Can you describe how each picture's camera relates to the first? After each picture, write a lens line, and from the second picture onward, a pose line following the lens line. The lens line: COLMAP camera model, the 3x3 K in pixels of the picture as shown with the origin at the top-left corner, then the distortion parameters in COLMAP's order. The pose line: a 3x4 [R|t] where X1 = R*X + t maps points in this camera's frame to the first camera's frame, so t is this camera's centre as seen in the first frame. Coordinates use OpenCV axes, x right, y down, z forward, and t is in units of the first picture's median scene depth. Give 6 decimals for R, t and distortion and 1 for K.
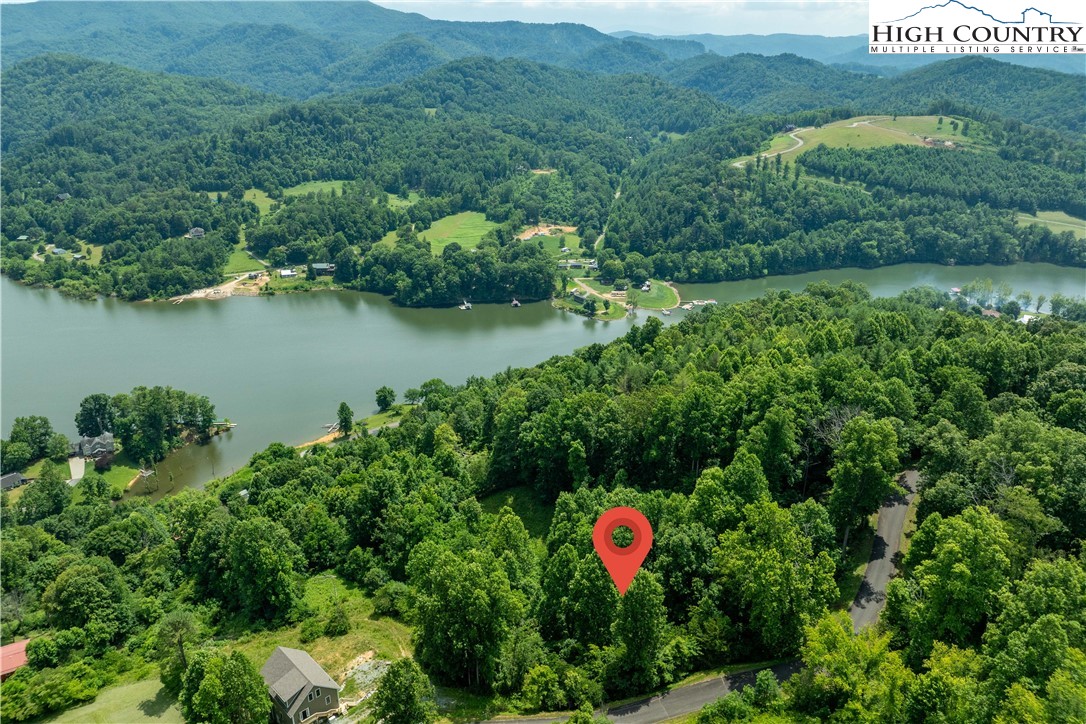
lens RADIAL K [[787.3, 0, 548.3], [0, 787.3, 367.1], [0, 0, 1]] dist [-0.045330, 0.009658]
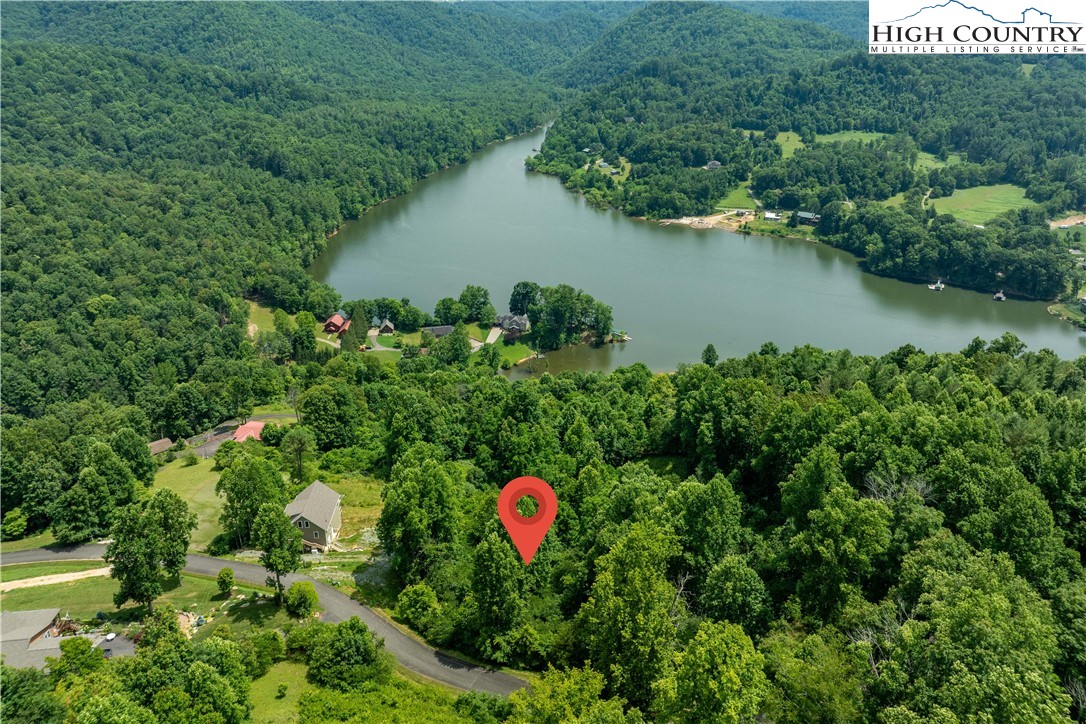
lens RADIAL K [[787.3, 0, 547.4], [0, 787.3, 327.7], [0, 0, 1]] dist [-0.045330, 0.009658]
pose [[0.740417, 0.252018, -0.623113, 0.112193], [-0.241439, 0.964896, 0.103361, -0.015483], [0.627288, 0.073914, 0.775272, 0.046422]]
